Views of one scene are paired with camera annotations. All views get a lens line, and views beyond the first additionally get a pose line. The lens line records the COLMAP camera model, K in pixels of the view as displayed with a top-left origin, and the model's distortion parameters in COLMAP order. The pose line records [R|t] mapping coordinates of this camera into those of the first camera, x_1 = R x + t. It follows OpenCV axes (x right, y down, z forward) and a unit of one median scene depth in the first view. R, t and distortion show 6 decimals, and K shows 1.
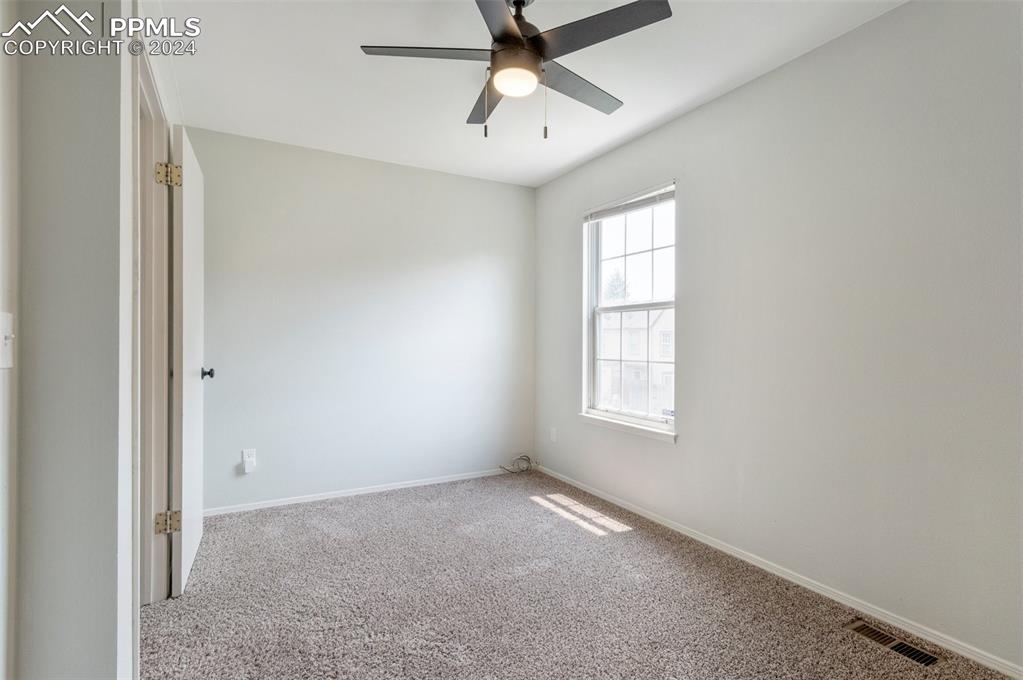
lens RADIAL K [[505.0, 0, 501.1], [0, 505.0, 342.4], [0, 0, 1]] dist [-0.017294, 0.000265]
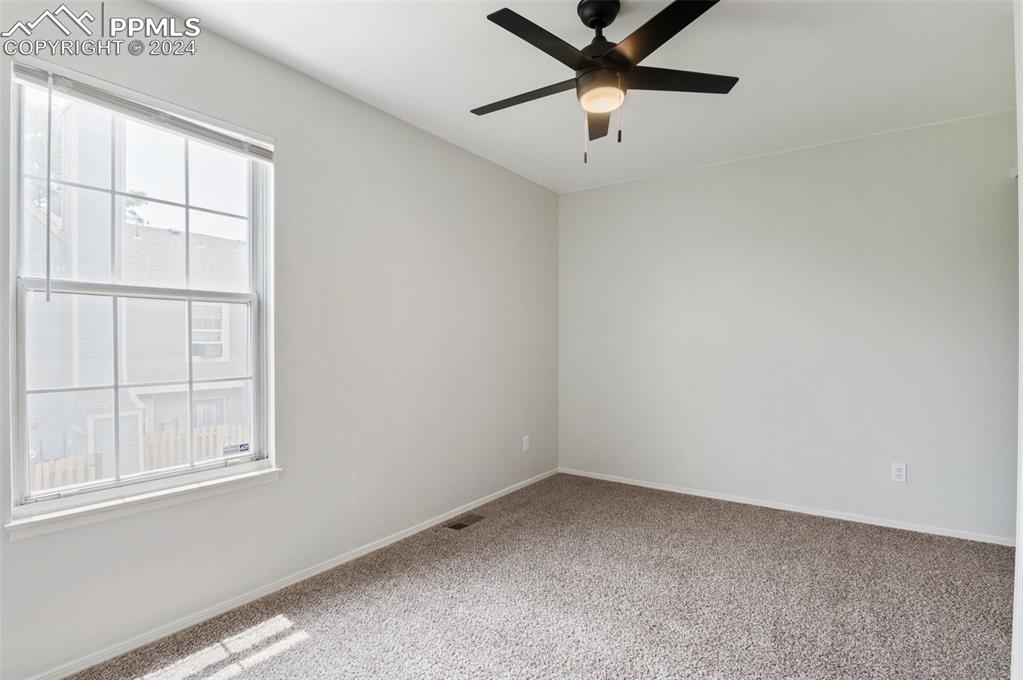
lens RADIAL K [[531.7, 0, 511.5], [0, 531.7, 340.0], [0, 0, 1]] dist [-0.018396, 0.000059]
pose [[-0.473921, -0.005802, 0.880548, -0.524383], [-0.000009, 0.999978, 0.006585, -0.019877], [-0.880567, 0.003113, -0.473911, 1.026241]]
